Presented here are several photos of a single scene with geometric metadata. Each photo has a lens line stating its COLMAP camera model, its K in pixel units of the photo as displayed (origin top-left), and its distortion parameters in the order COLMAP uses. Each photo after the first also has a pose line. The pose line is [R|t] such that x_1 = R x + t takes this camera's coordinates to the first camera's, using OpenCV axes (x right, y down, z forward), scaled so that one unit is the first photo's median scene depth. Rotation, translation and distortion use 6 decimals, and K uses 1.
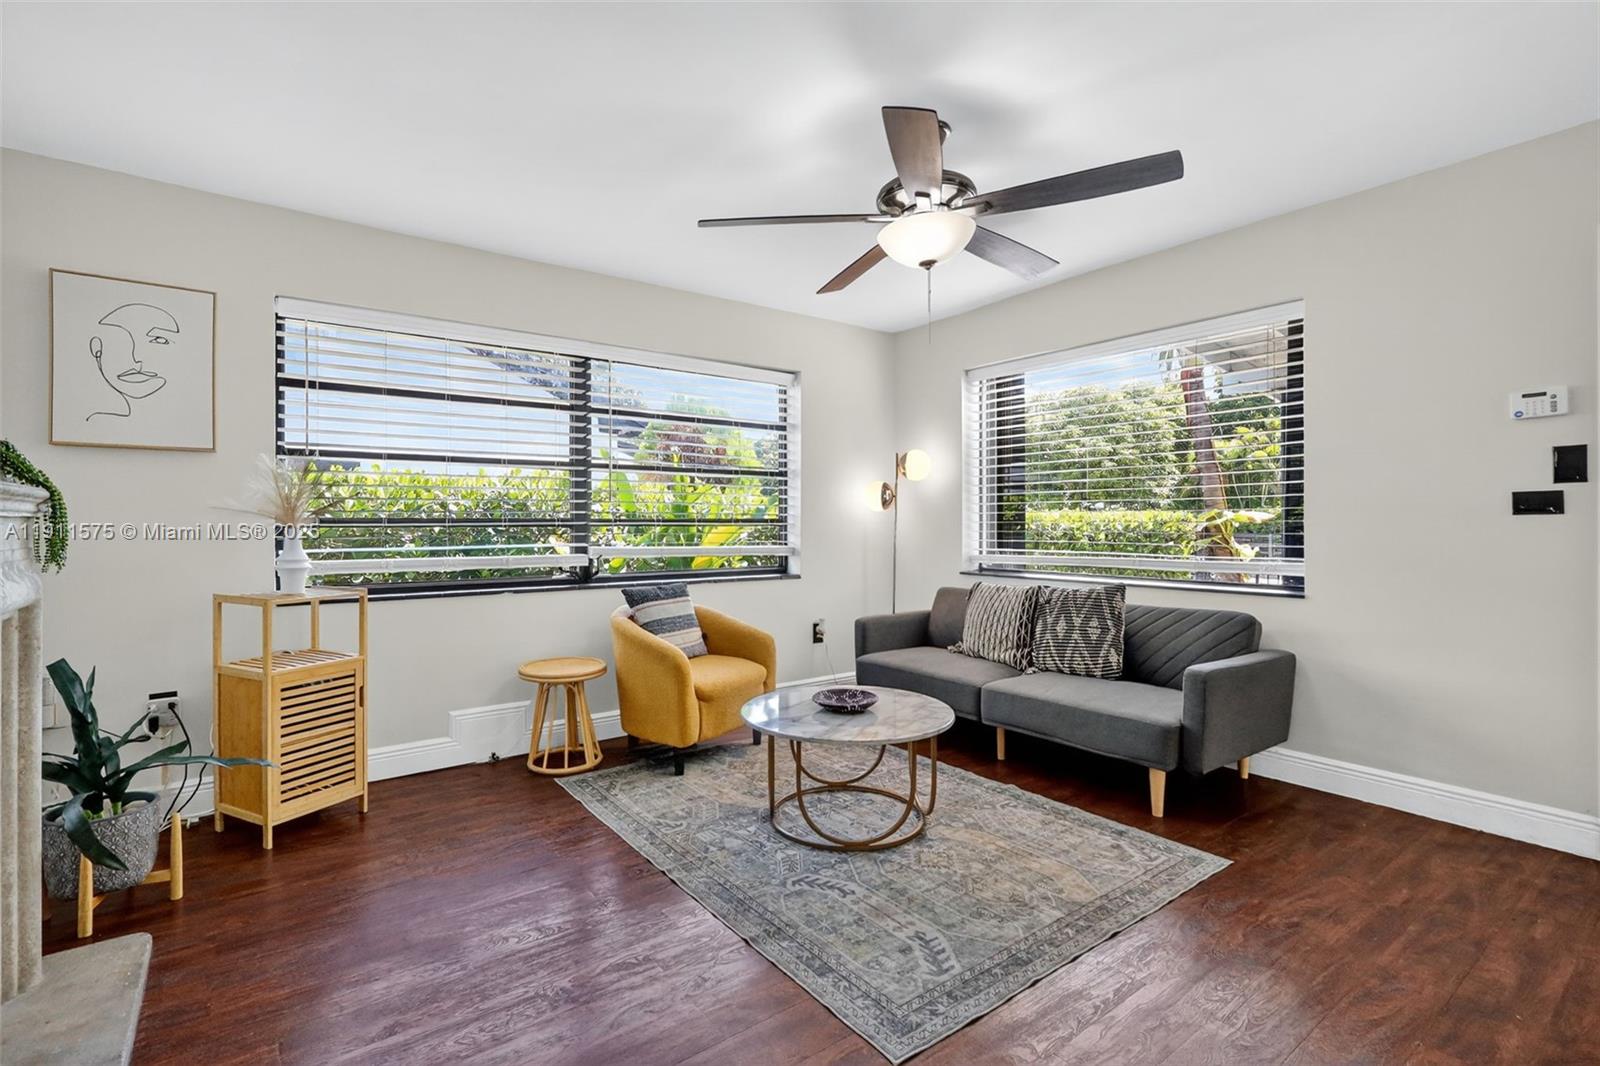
lens RADIAL K [[741.8, 0, 801.7], [0, 741.8, 523.8], [0, 0, 1]] dist [0.000125, 0.000853]
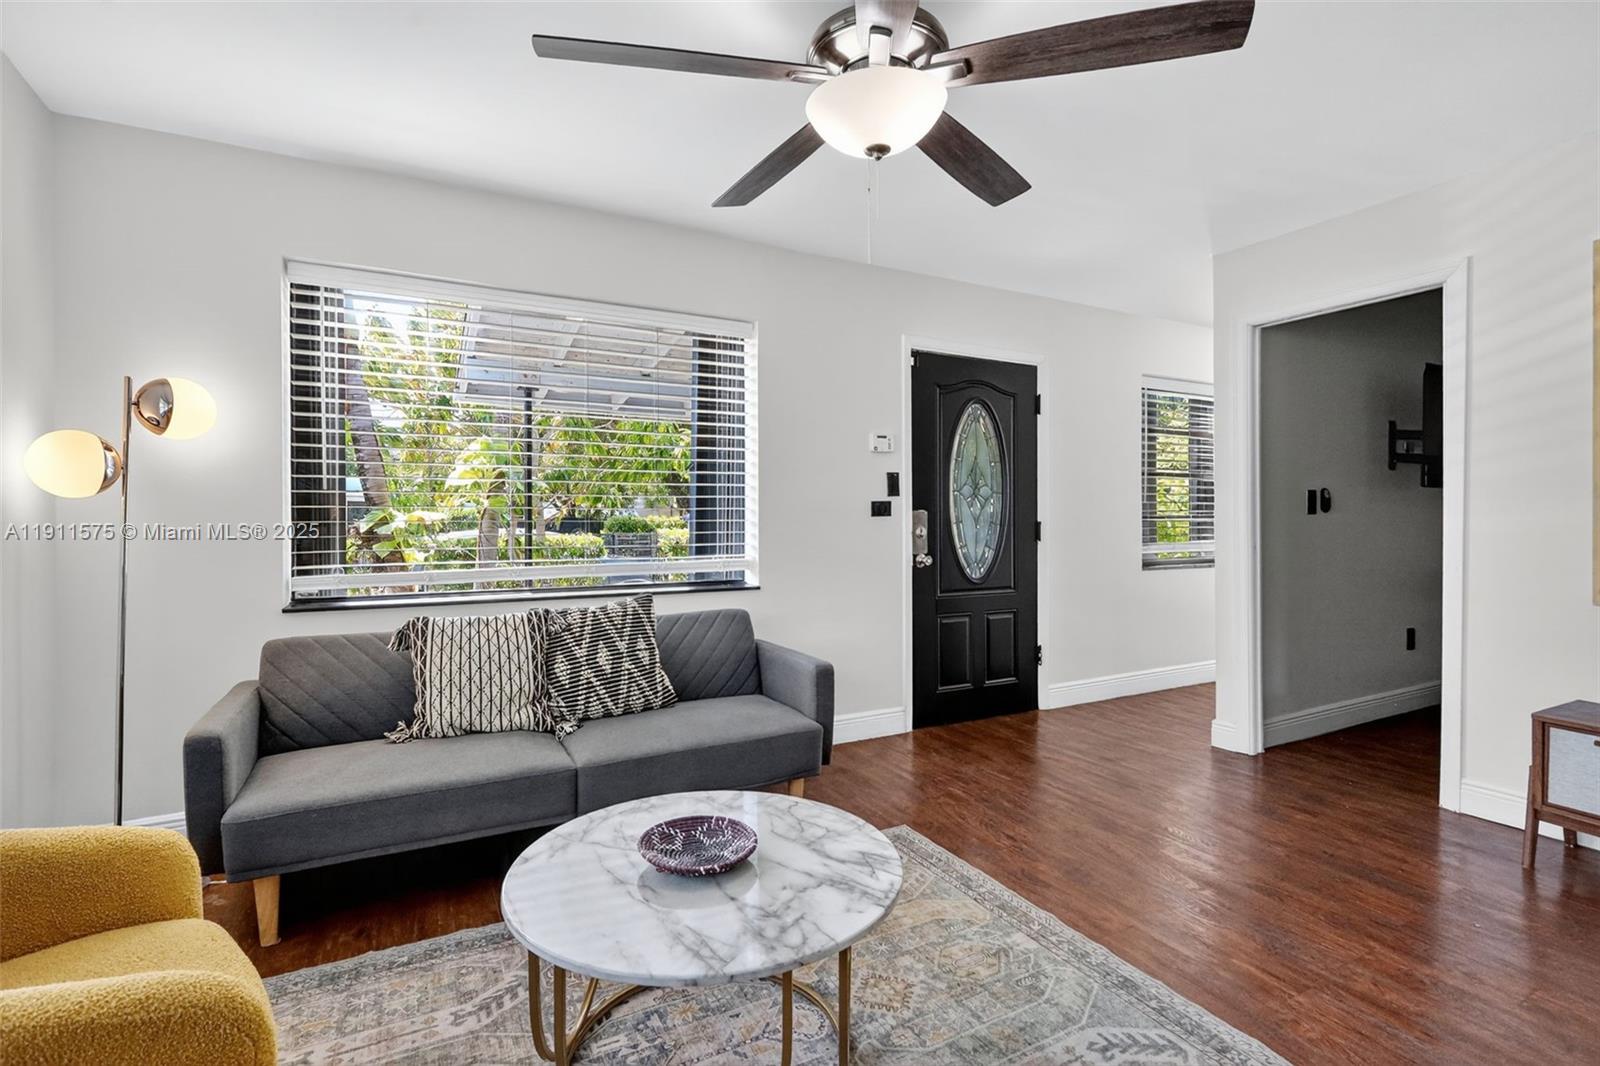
lens RADIAL K [[741.8, 0, 801.7], [0, 741.8, 523.8], [0, 0, 1]] dist [0.000125, 0.000853]
pose [[0.155297, -0.003163, 0.987863, -0.489507], [0.001572, 0.999994, 0.002955, -0.002572], [-0.987867, 0.001094, 0.155301, 0.874753]]
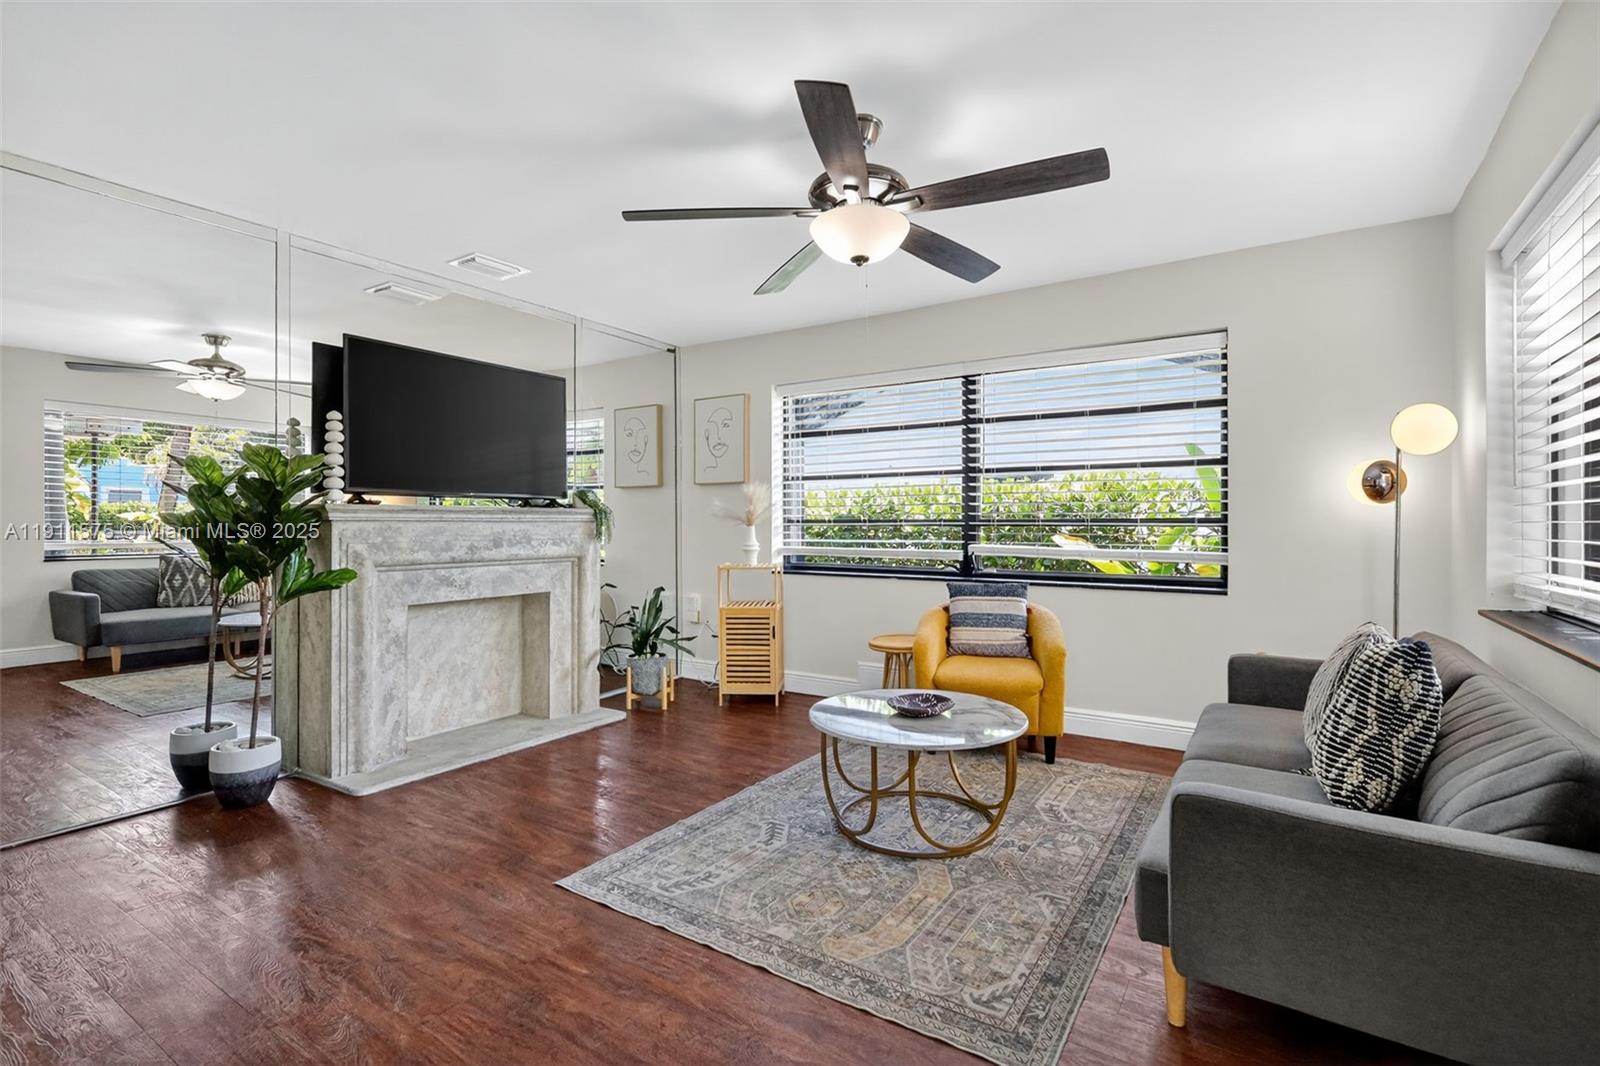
lens RADIAL K [[741.8, 0, 801.7], [0, 741.8, 523.8], [0, 0, 1]] dist [0.000125, 0.000853]
pose [[0.344636, 0.002671, -0.938733, 0.962498], [-0.001795, 0.999996, 0.002187, -0.003418], [0.938735, 0.000931, 0.344639, 0.535246]]
